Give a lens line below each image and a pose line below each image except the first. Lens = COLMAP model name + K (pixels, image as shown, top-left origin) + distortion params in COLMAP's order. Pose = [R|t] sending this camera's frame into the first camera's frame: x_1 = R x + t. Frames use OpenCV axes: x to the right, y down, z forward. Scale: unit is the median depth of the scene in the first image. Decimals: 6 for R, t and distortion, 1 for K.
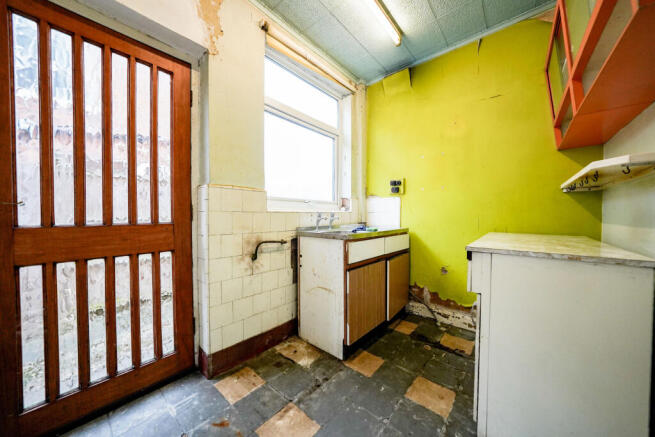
lens RADIAL K [[227.2, 0, 325.9], [0, 227.2, 220.6], [0, 0, 1]] dist [-0.012273, 0.000120]
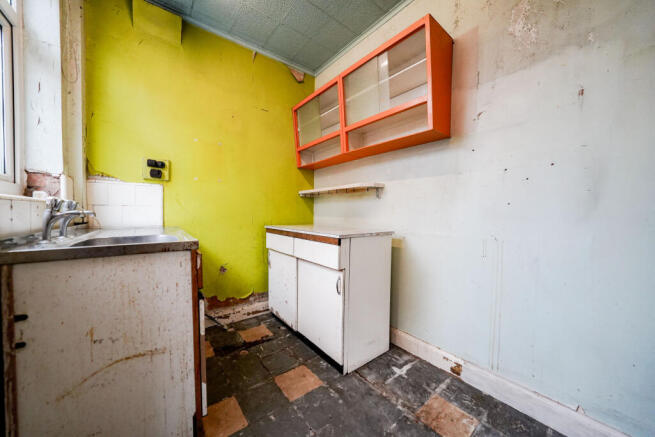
lens RADIAL K [[227.2, 0, 325.9], [0, 227.2, 220.6], [0, 0, 1]] dist [-0.012273, 0.000120]
pose [[0.194328, -0.026761, 0.980572, -0.349966], [0.013086, 0.999610, 0.024687, -0.001358], [-0.980849, 0.008035, 0.194602, 0.439519]]
